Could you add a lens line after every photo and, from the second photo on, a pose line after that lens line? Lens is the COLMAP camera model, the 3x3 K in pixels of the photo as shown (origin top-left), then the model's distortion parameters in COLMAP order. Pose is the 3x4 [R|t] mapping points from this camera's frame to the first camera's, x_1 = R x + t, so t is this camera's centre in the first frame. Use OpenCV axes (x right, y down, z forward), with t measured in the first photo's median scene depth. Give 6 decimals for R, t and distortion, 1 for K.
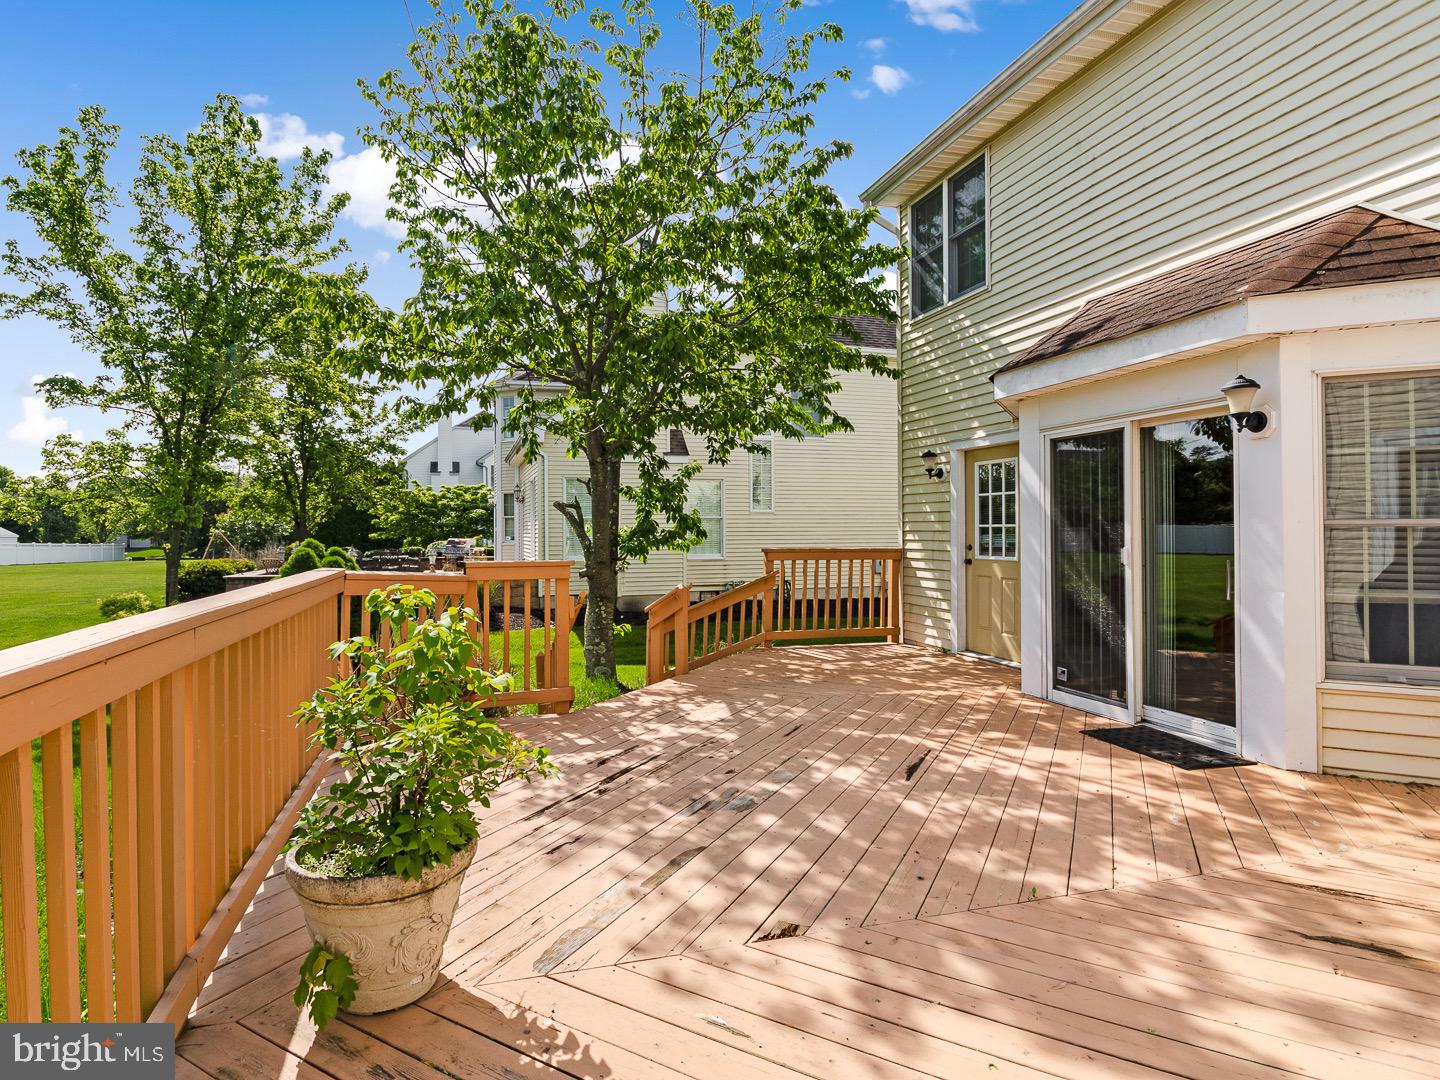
lens RADIAL K [[720.8, 0, 720.0], [0, 720.8, 540.0], [0, 0, 1]] dist [-0.012285, 0.000075]
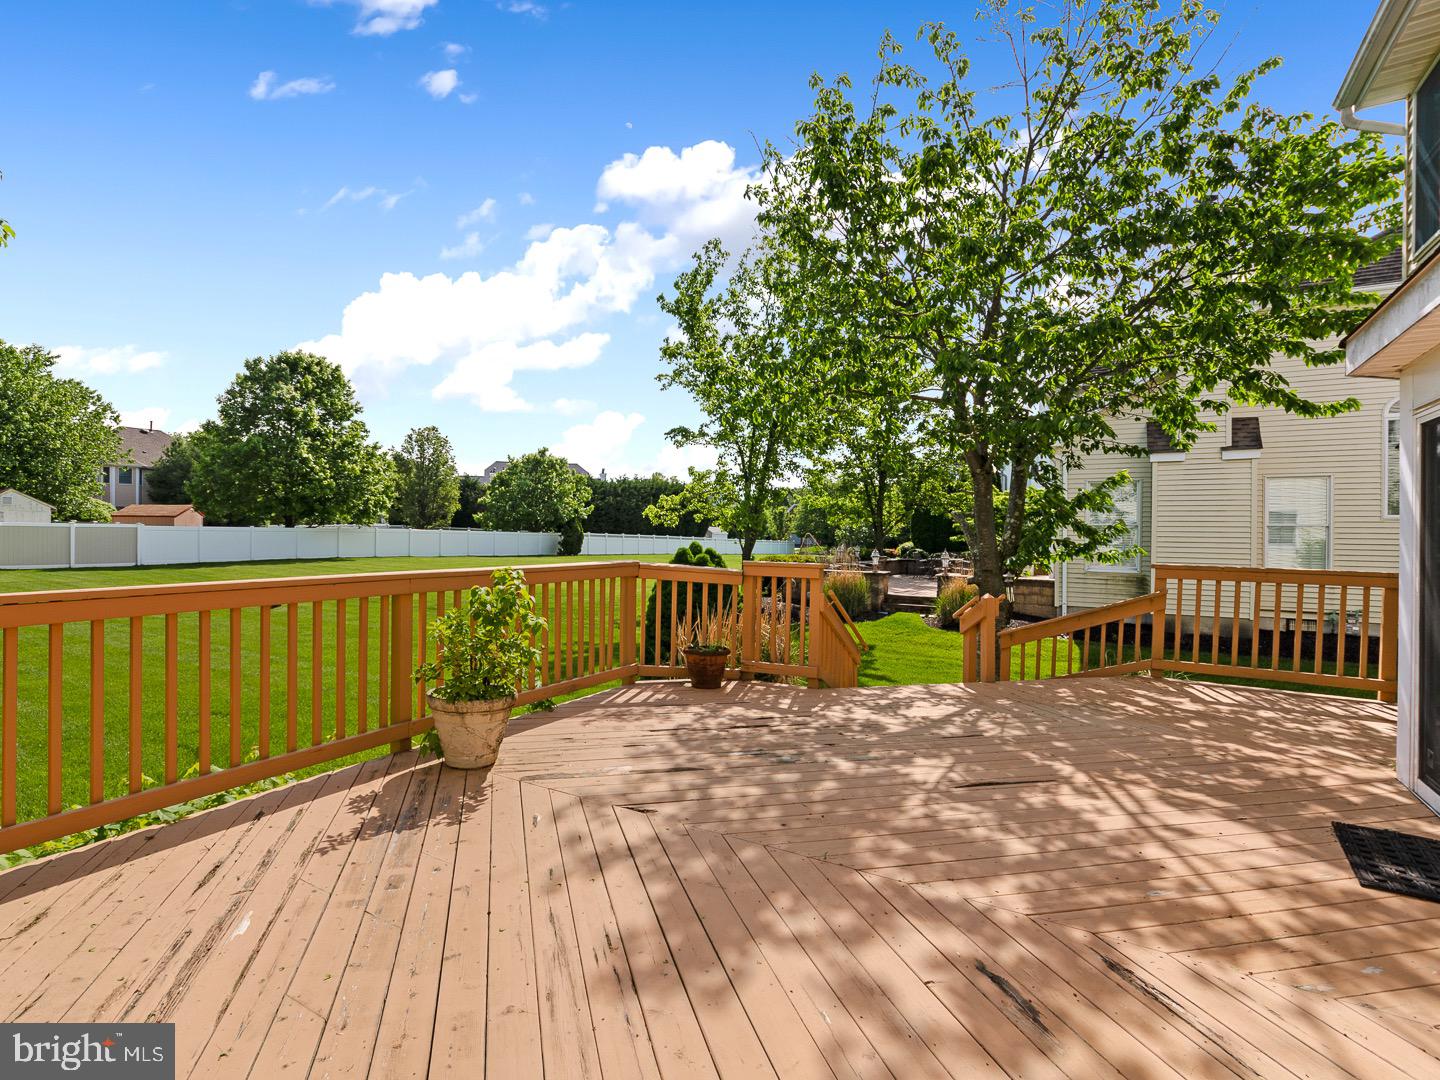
lens RADIAL K [[718.4, 0, 720.0], [0, 718.4, 540.0], [0, 0, 1]] dist [-0.000916, 0.000346]
pose [[0.709558, 0.022657, -0.704283, 0.571376], [-0.026934, 0.999625, 0.005023, -0.013947], [0.704132, 0.015405, 0.709902, 0.017804]]
